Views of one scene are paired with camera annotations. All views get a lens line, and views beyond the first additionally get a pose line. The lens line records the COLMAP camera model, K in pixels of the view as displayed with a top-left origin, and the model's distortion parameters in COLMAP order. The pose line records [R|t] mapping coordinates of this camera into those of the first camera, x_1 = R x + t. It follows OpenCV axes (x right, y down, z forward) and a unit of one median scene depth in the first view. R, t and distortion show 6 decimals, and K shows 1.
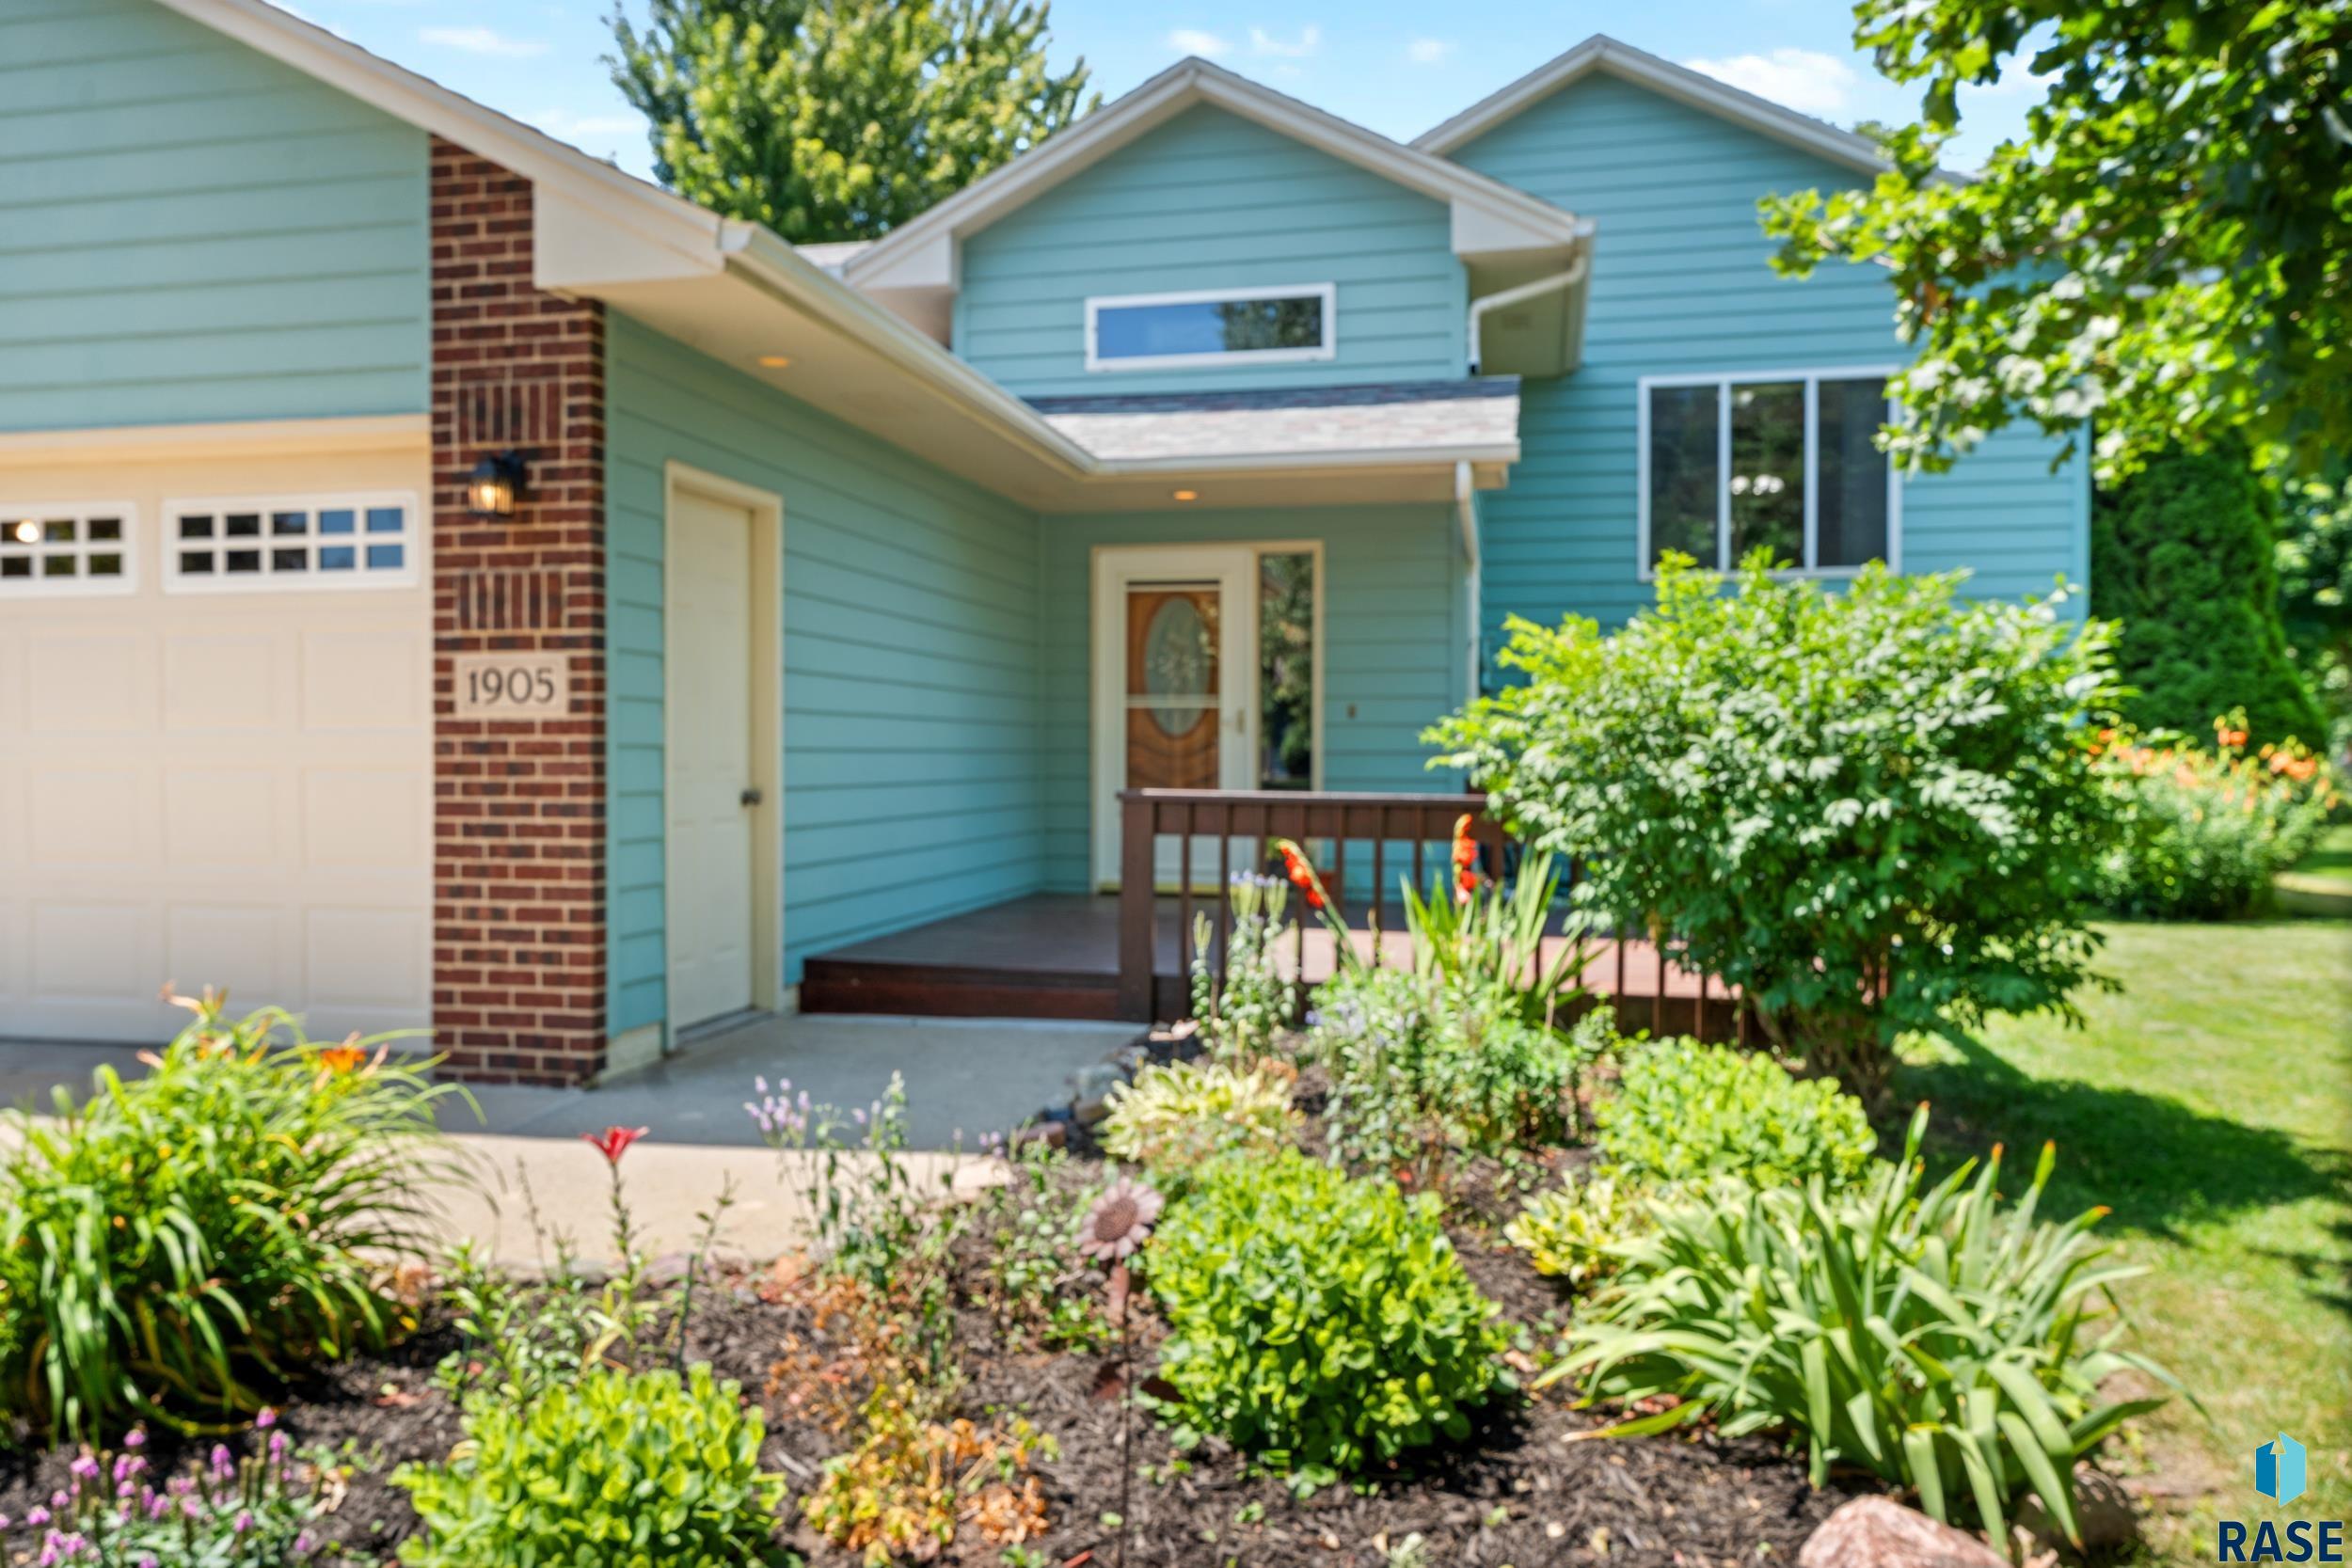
lens RADIAL K [[1708.8, 0, 1176.0], [0, 1708.8, 784.0], [0, 0, 1]] dist [0.001260, 0.001215]
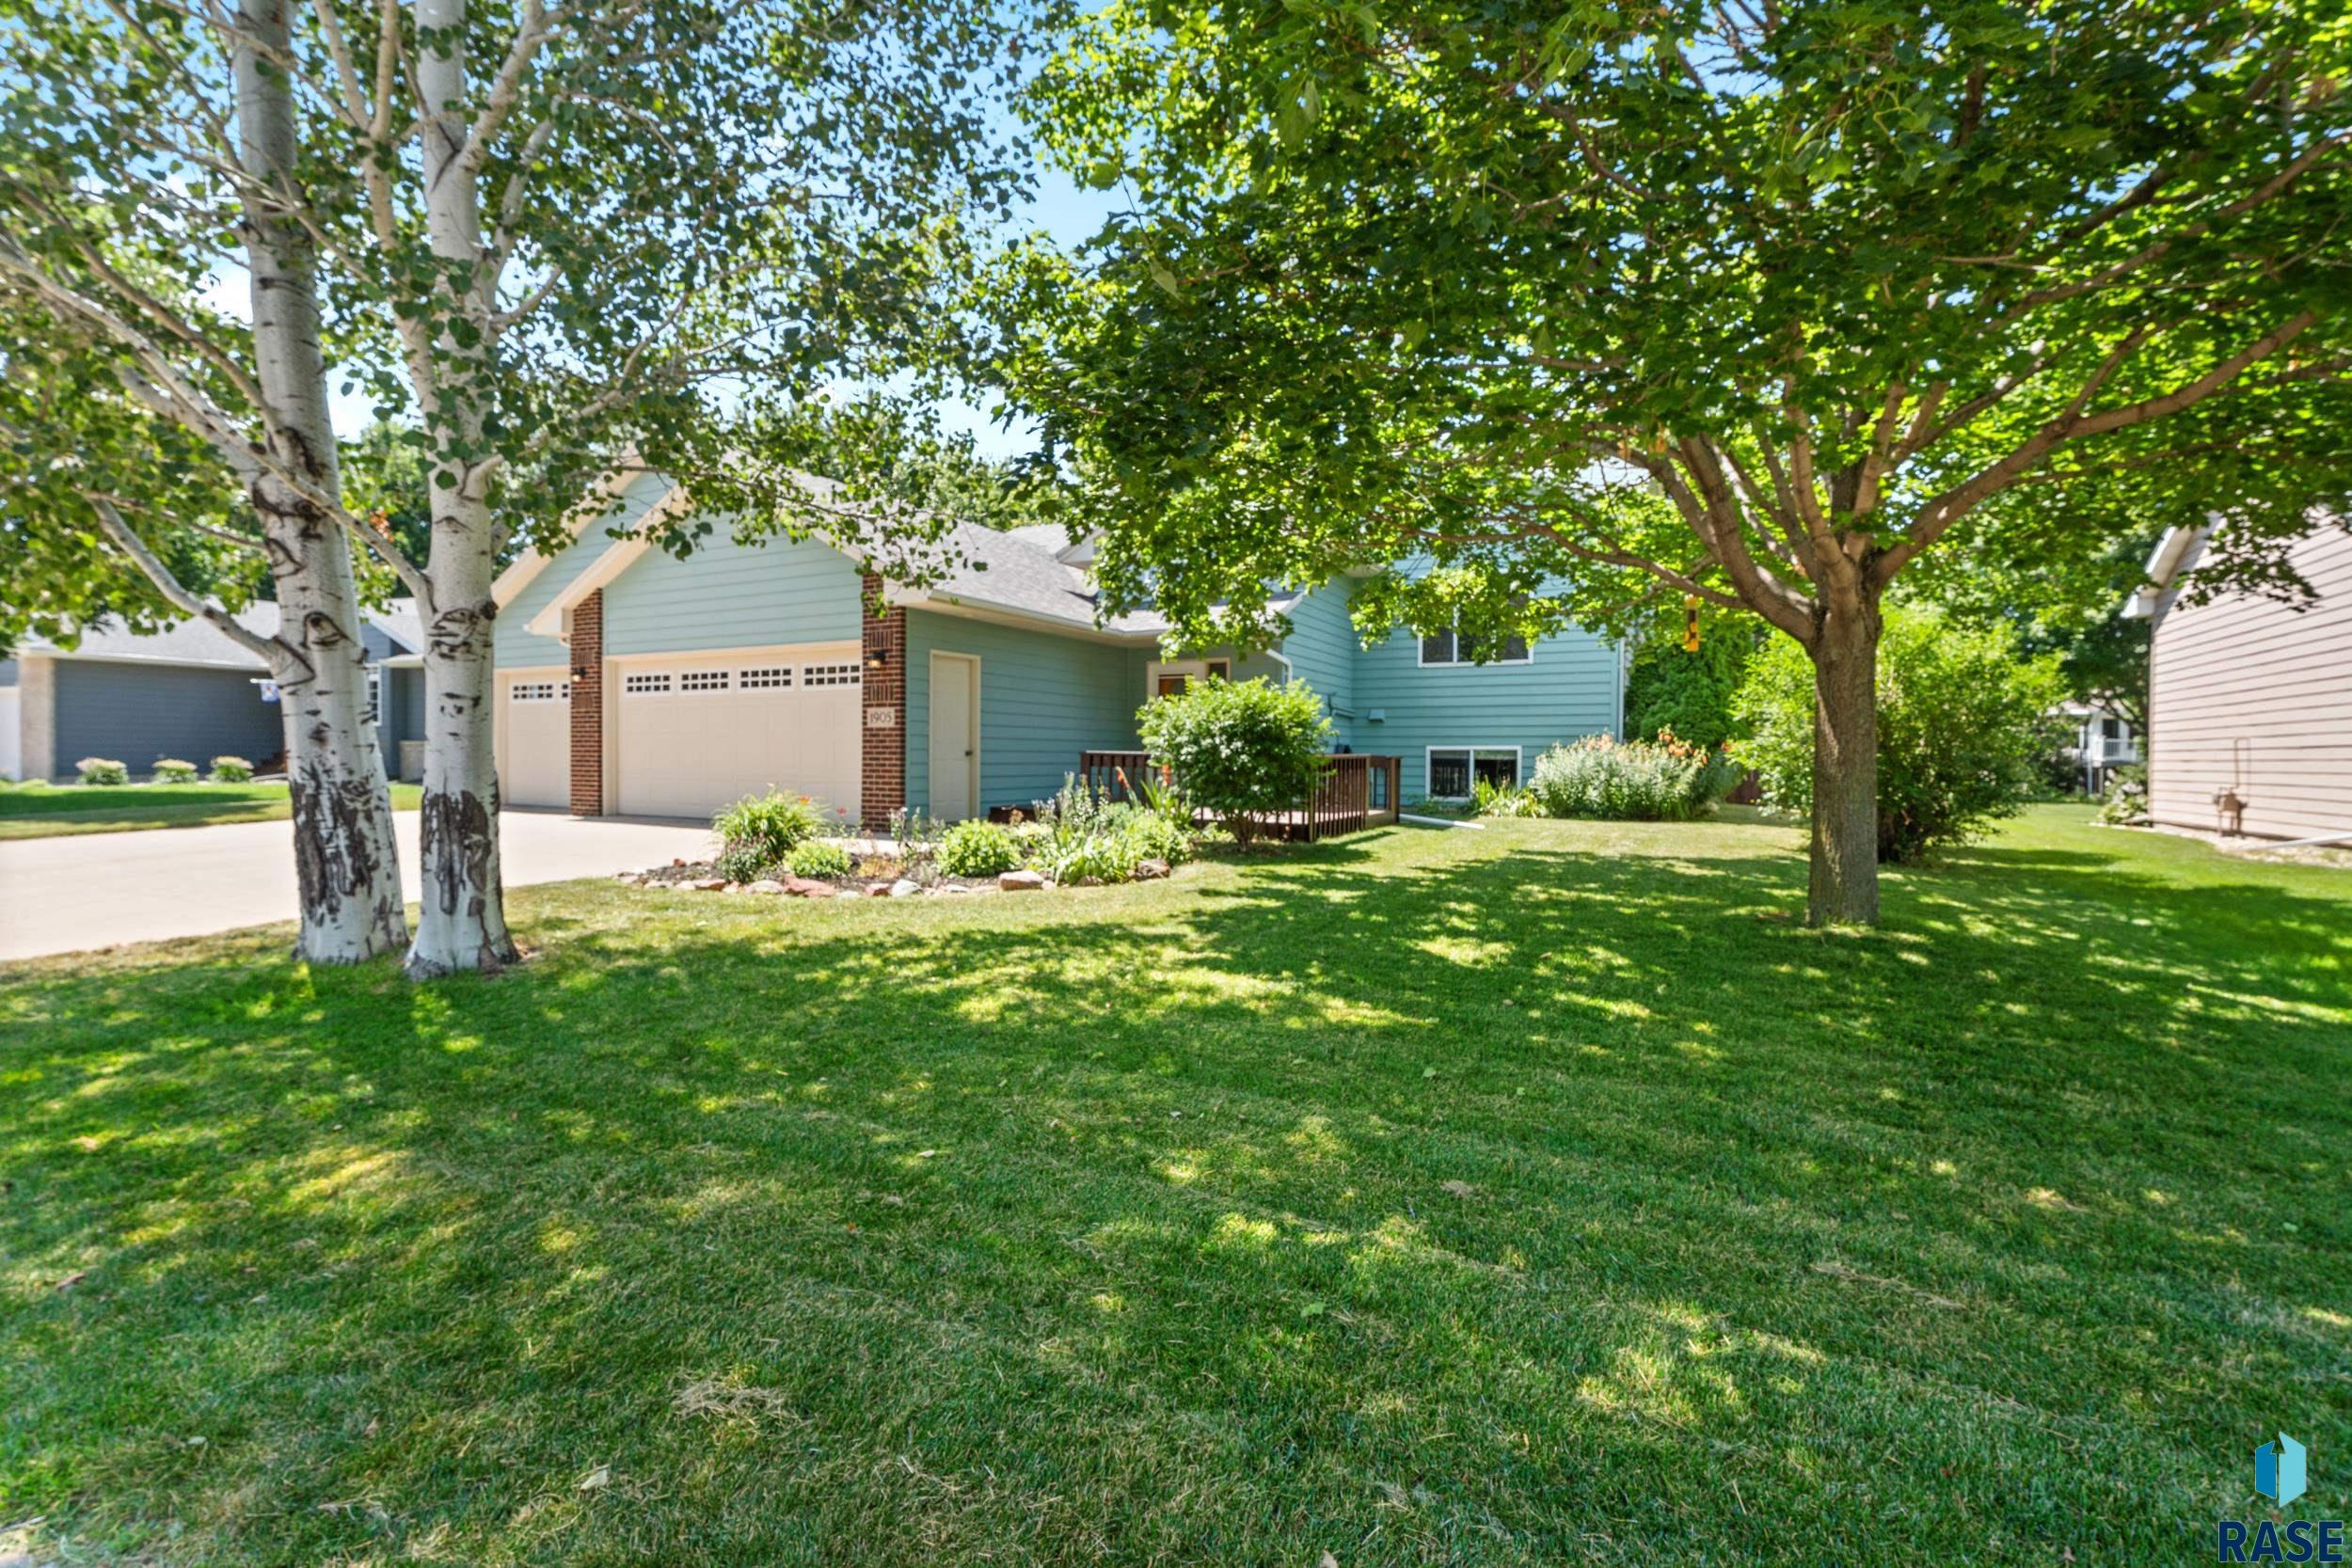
lens RADIAL K [[1039.3, 0, 1176.0], [0, 1039.3, 784.0], [0, 0, 1]] dist [-0.001007, -0.000482]
pose [[0.963468, 0.010846, -0.267605, 0.710198], [-0.009255, 0.999931, 0.007204, 0.053705], [0.267665, -0.004464, 0.963502, -0.824553]]
